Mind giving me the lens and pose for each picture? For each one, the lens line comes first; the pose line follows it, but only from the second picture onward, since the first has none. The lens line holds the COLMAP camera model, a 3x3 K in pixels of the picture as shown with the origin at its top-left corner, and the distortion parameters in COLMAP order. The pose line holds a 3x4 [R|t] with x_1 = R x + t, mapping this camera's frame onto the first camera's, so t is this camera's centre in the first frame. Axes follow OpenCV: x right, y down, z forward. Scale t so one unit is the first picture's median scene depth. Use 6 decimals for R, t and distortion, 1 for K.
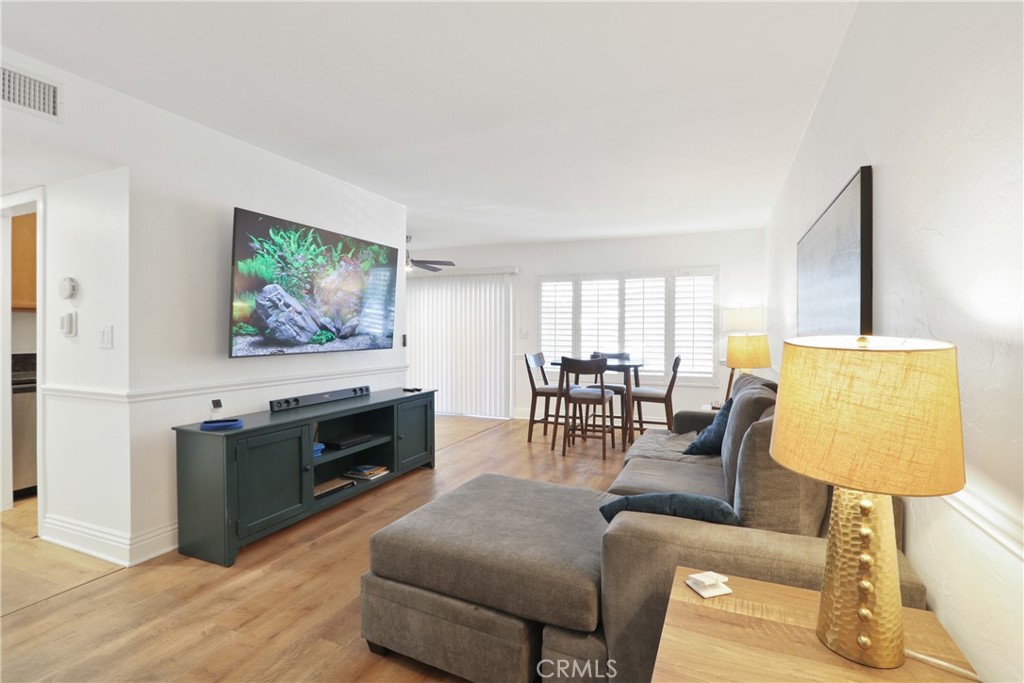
lens RADIAL K [[478.0, 0, 521.6], [0, 478.0, 335.9], [0, 0, 1]] dist [-0.015572, 0.001703]
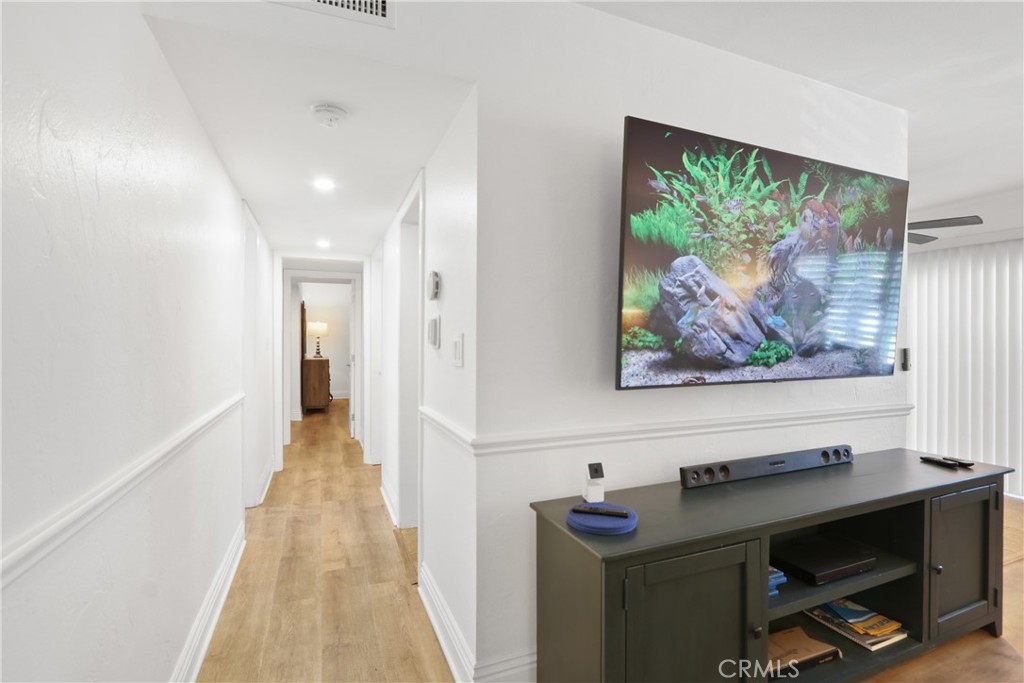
lens RADIAL K [[478.0, 0, 514.2], [0, 478.0, 341.4], [0, 0, 1]] dist [-0.015572, 0.001703]
pose [[0.710966, -0.000988, -0.703225, -0.264488], [-0.007599, 0.999930, -0.009088, -0.003825], [0.703185, 0.011805, 0.710909, 0.447013]]
